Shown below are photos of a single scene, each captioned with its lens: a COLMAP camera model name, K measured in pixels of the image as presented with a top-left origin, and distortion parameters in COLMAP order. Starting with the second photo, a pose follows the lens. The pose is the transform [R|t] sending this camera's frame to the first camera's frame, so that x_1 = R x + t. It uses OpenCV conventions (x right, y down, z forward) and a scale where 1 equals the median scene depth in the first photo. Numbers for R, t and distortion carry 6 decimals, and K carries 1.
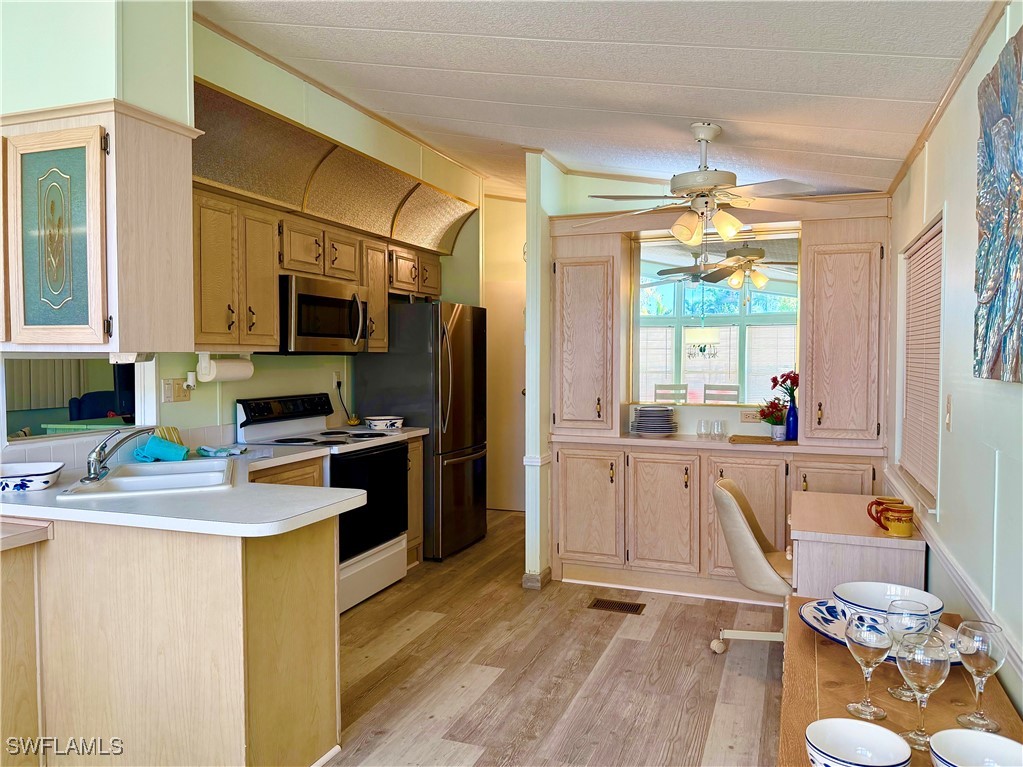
lens RADIAL K [[750.3, 0, 500.7], [0, 750.3, 385.3], [0, 0, 1]] dist [0.083054, -0.100667]
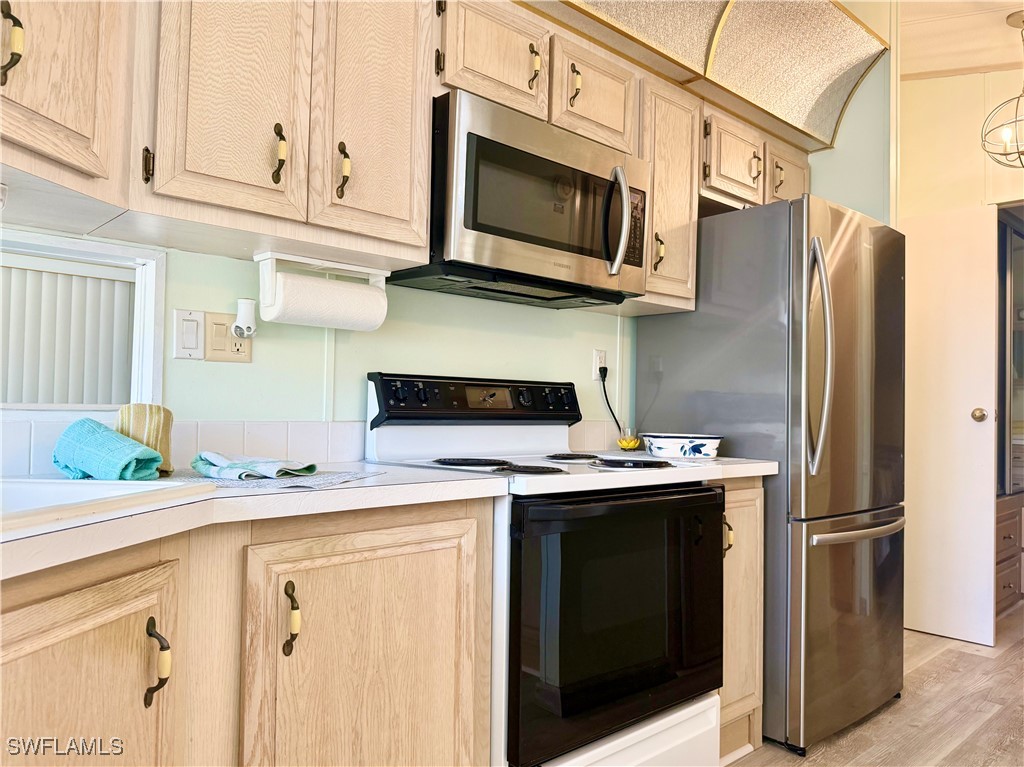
lens RADIAL K [[751.1, 0, 501.2], [0, 751.1, 385.3], [0, 0, 1]] dist [0.083054, -0.100667]
pose [[0.894195, 0.008596, -0.447594, -0.041736], [-0.039643, 0.997408, -0.060043, 0.049265], [0.445918, 0.071434, 0.892219, 0.545725]]
